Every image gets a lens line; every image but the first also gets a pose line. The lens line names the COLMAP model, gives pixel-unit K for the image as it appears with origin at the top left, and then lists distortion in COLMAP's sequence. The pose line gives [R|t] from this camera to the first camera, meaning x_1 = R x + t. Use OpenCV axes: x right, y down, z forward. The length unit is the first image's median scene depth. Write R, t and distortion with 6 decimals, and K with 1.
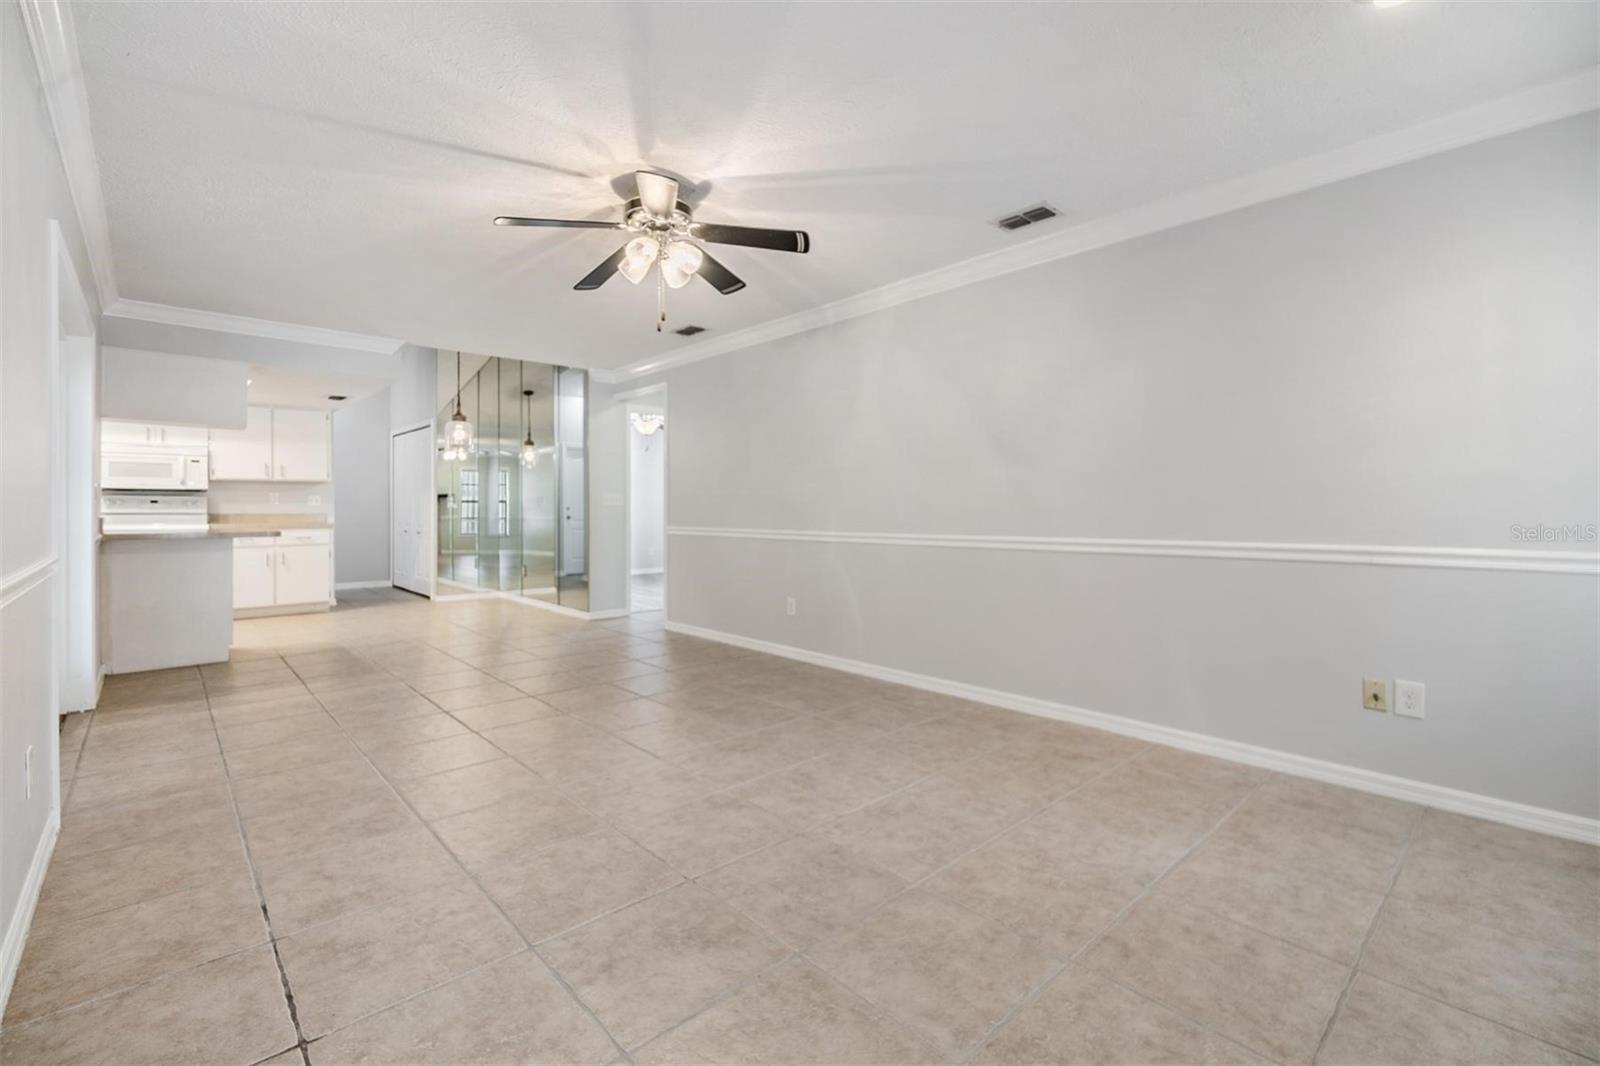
lens RADIAL K [[698.3, 0, 808.4], [0, 698.3, 517.4], [0, 0, 1]] dist [-0.008354, 0.001844]
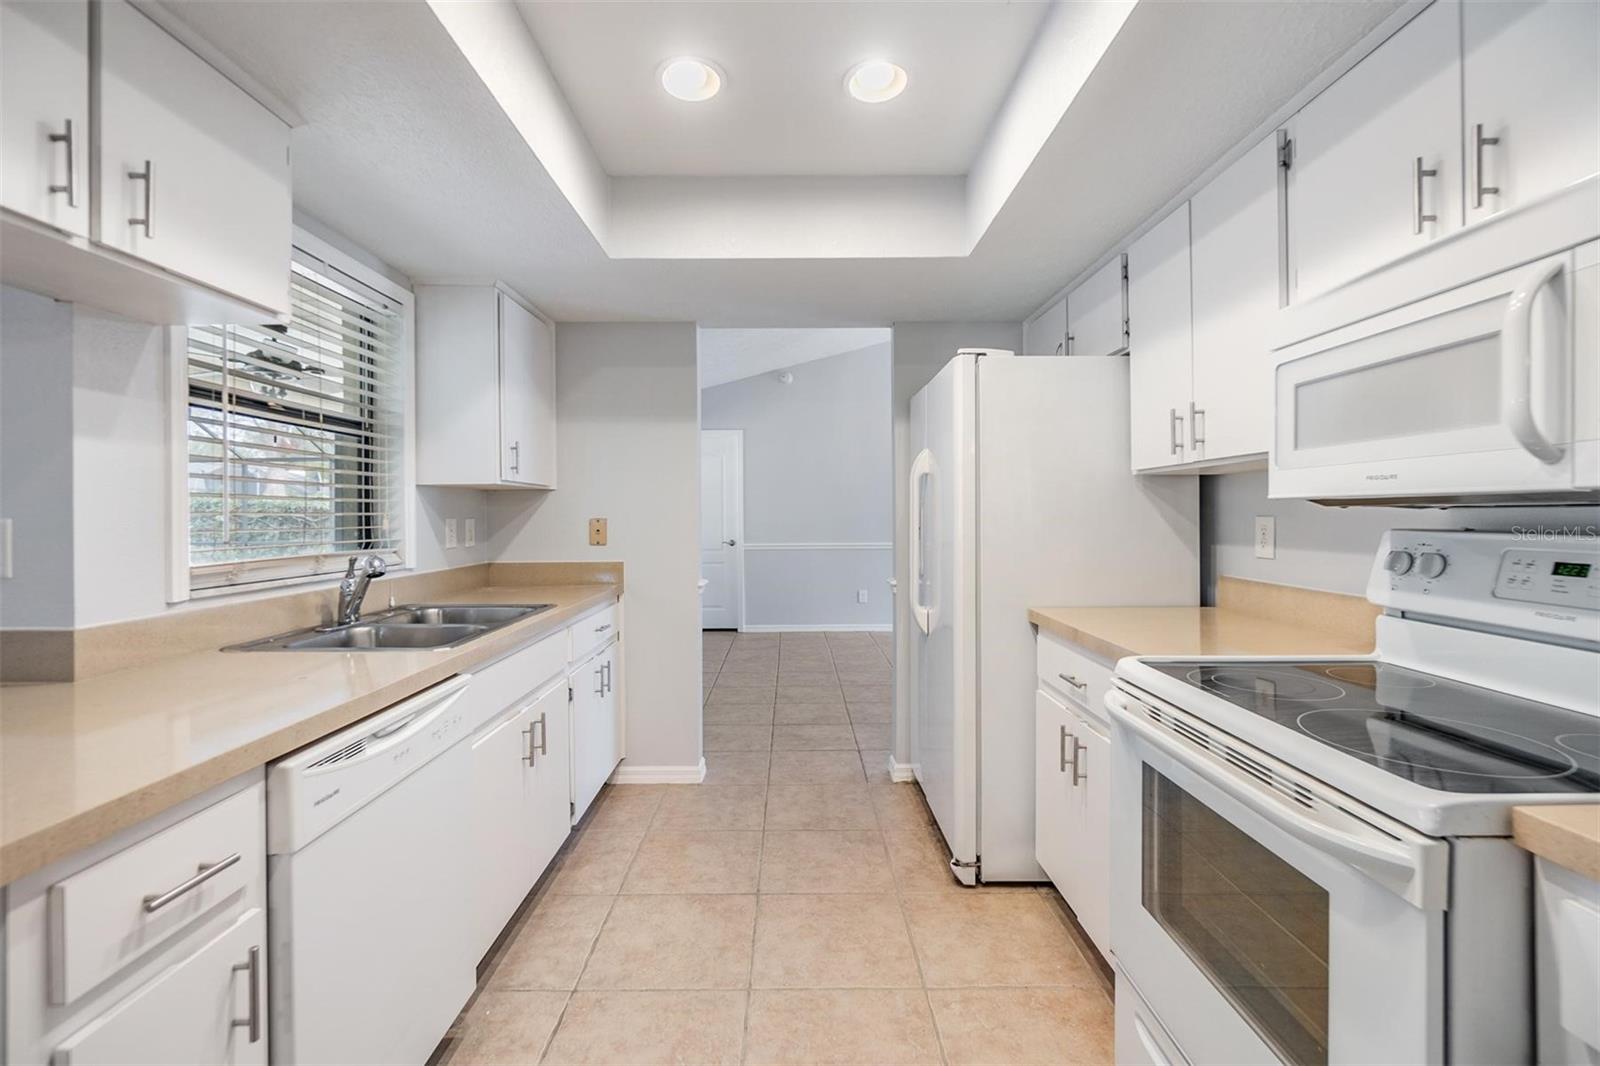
lens RADIAL K [[698.3, 0, 796.8], [0, 698.3, 514.7], [0, 0, 1]] dist [-0.008354, 0.001844]
pose [[-0.685202, 0.001074, -0.728352, -0.650467], [-0.002683, 0.999988, 0.003999, -0.034221], [0.728348, 0.004695, -0.685192, 0.925525]]
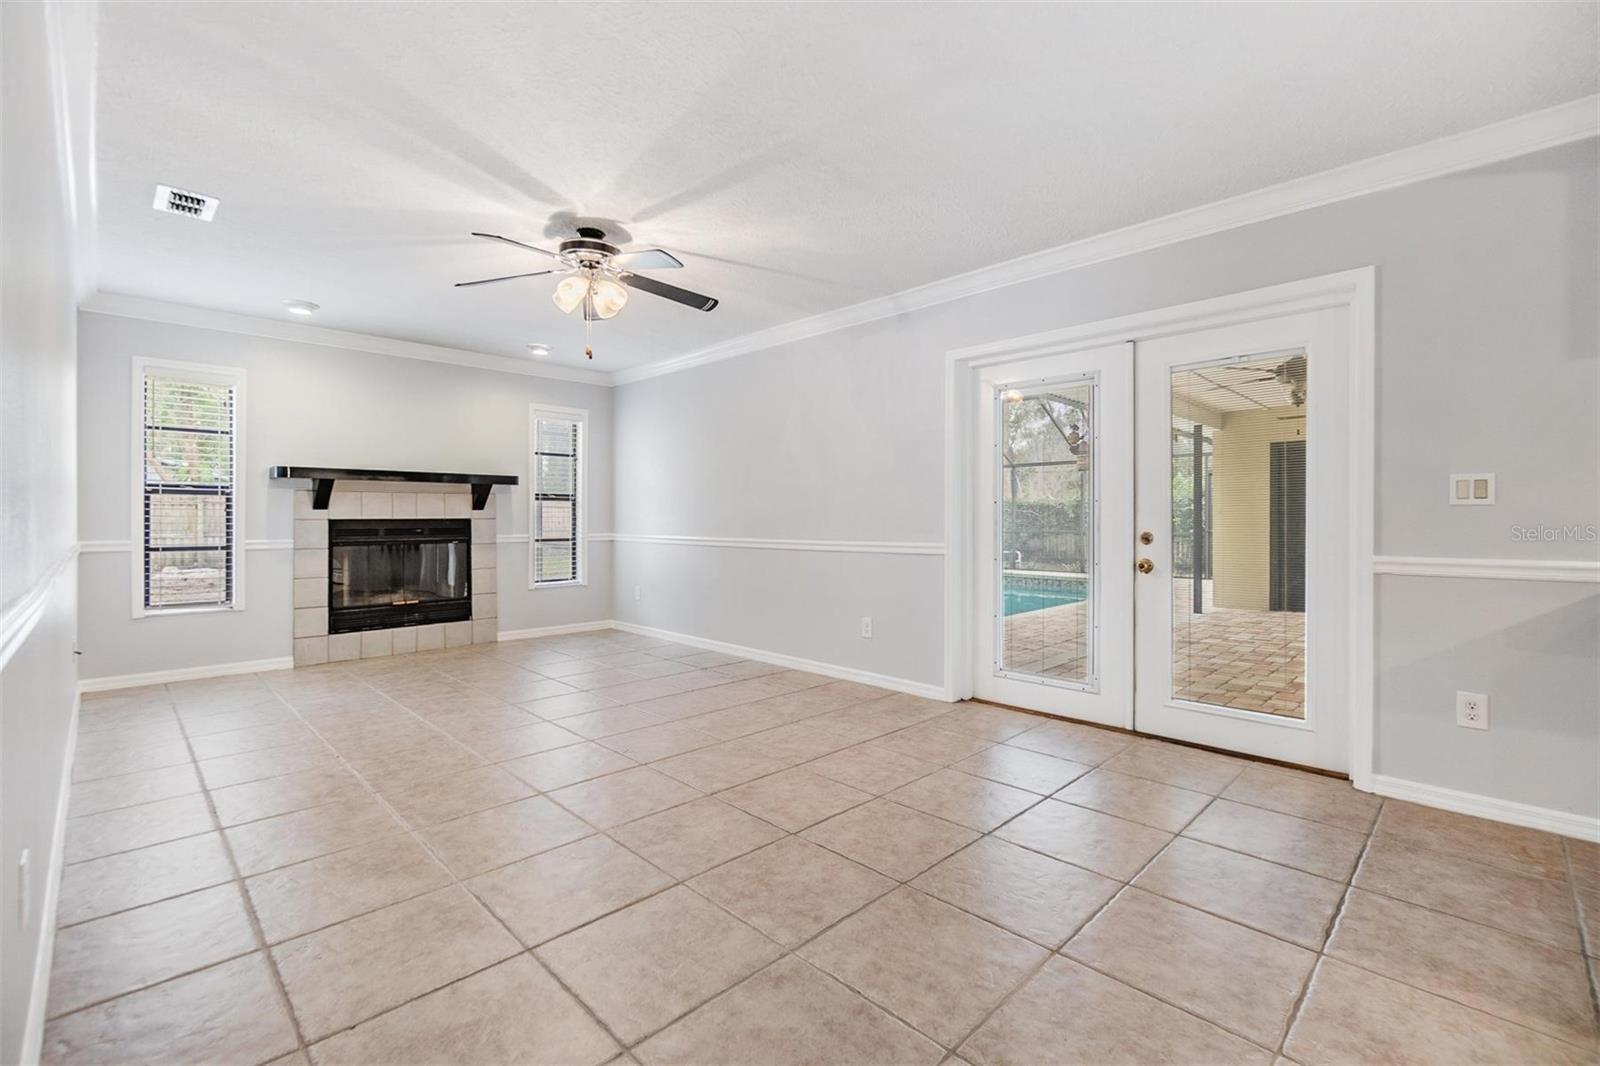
lens RADIAL K [[698.3, 0, 802.5], [0, 698.3, 520.5], [0, 0, 1]] dist [-0.008354, 0.001844]
pose [[-0.999621, -0.002498, -0.027427, -0.223794], [-0.002736, 0.999959, 0.008628, -0.007126], [0.027404, 0.008700, -0.999587, 0.912845]]
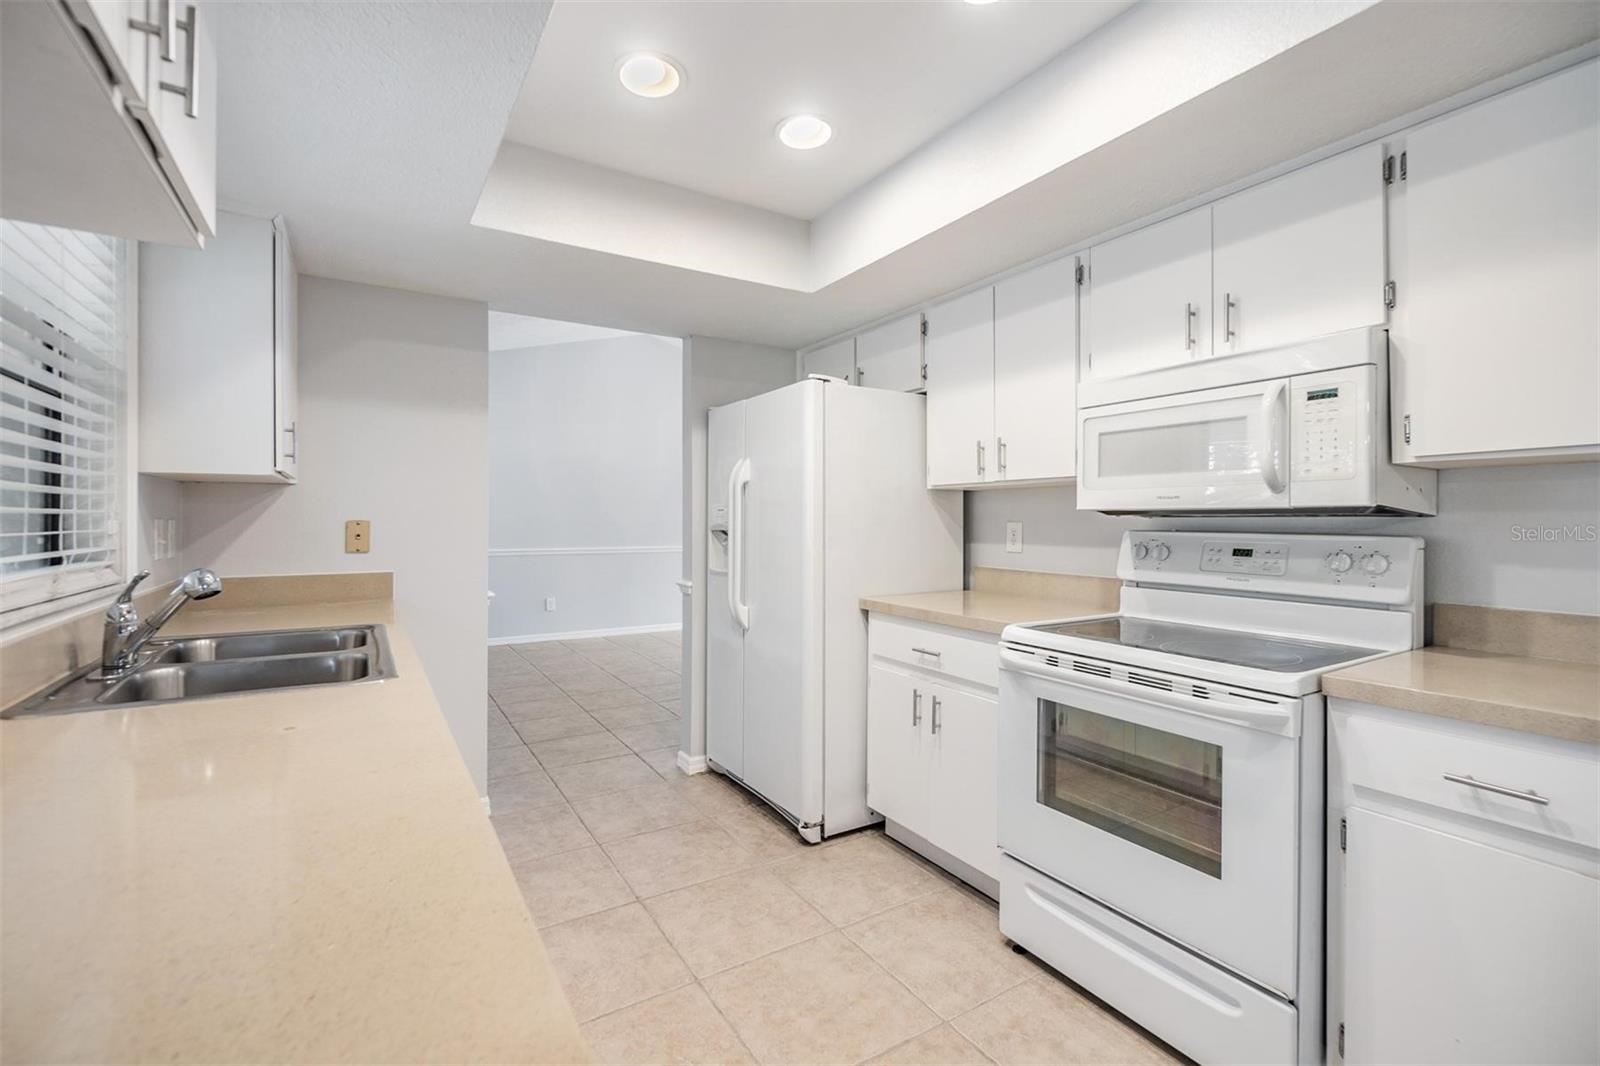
lens RADIAL K [[698.3, 0, 789.4], [0, 698.3, 518.5], [0, 0, 1]] dist [-0.008354, 0.001844]
pose [[-0.208620, -0.004405, -0.977987, -0.573474], [-0.011233, 0.999935, -0.002108, -0.032602], [0.977932, 0.010546, -0.208656, 0.823544]]
